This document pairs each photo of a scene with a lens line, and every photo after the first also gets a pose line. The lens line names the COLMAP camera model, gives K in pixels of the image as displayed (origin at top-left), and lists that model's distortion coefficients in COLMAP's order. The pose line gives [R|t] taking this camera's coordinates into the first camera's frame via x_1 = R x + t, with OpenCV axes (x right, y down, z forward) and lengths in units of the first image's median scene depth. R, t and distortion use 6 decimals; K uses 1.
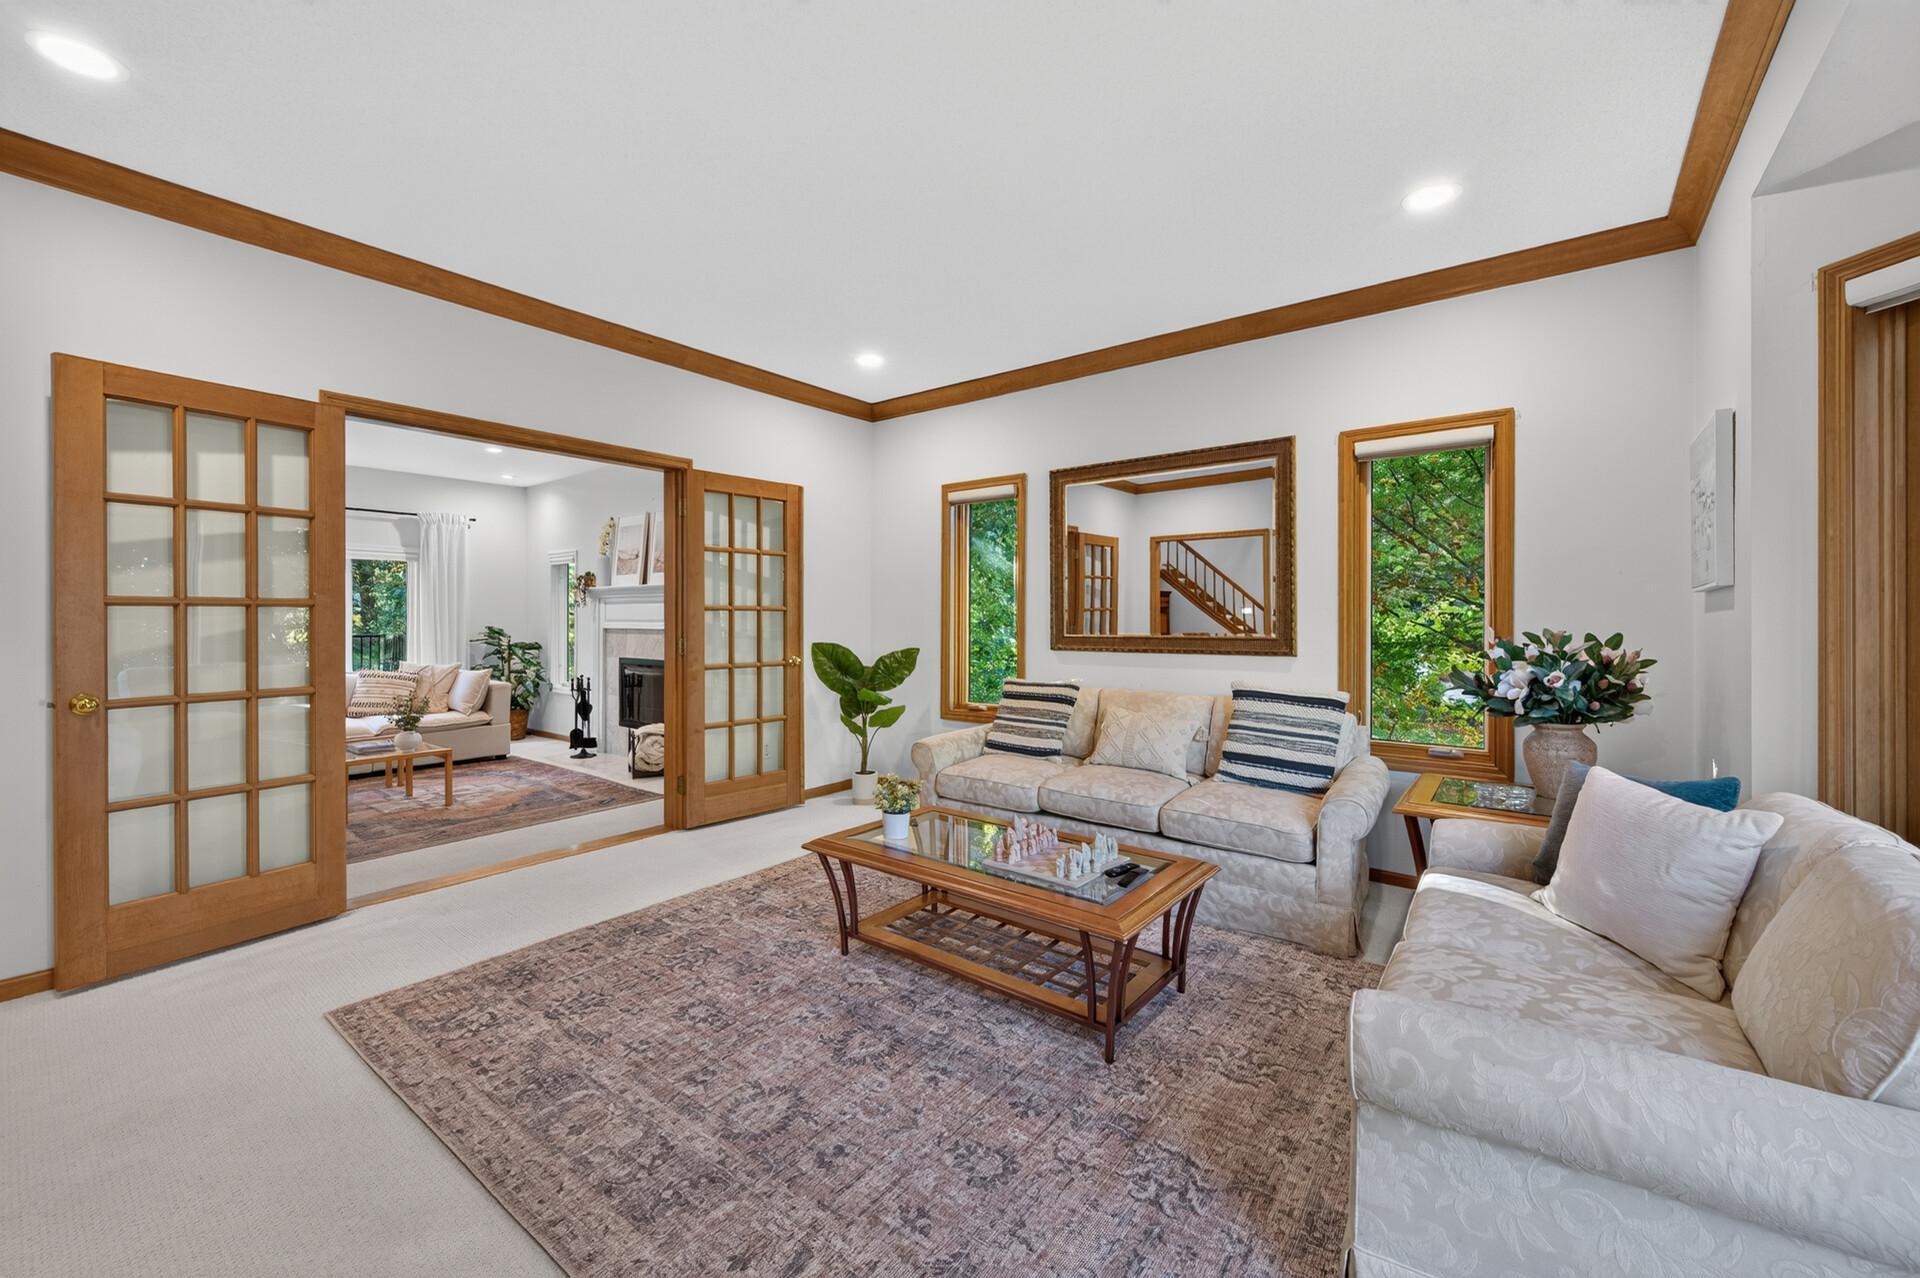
lens RADIAL K [[757.2, 0, 962.9], [0, 757.2, 624.3], [0, 0, 1]] dist [0.001097, 0.000080]
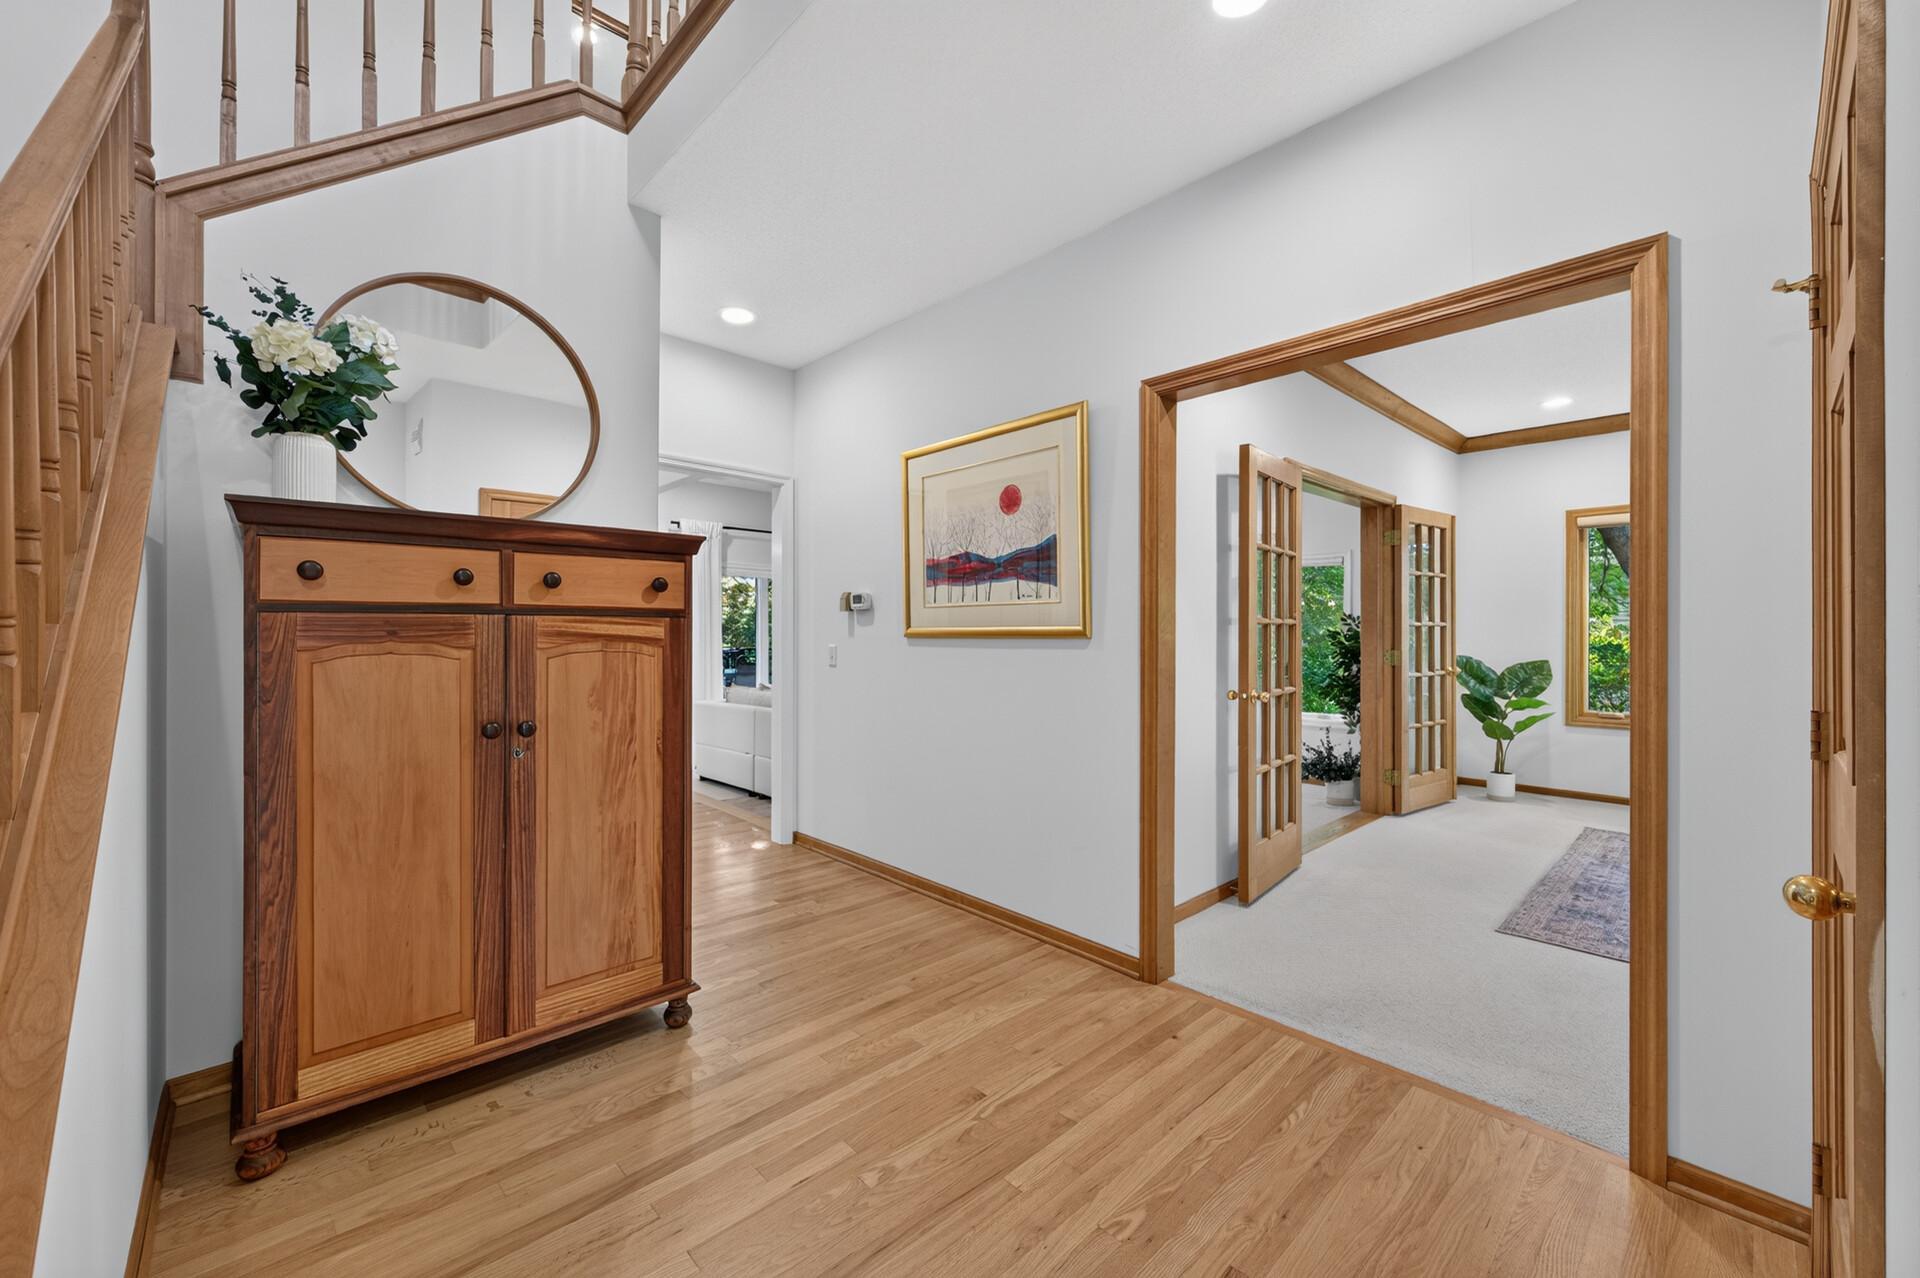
lens RADIAL K [[757.2, 0, 958.4], [0, 757.2, 638.0], [0, 0, 1]] dist [0.001097, 0.000080]
pose [[0.986211, -0.003054, -0.165462, -0.728793], [0.003049, 0.999995, -0.000287, -0.003181], [0.165462, -0.000222, 0.986216, -0.226992]]
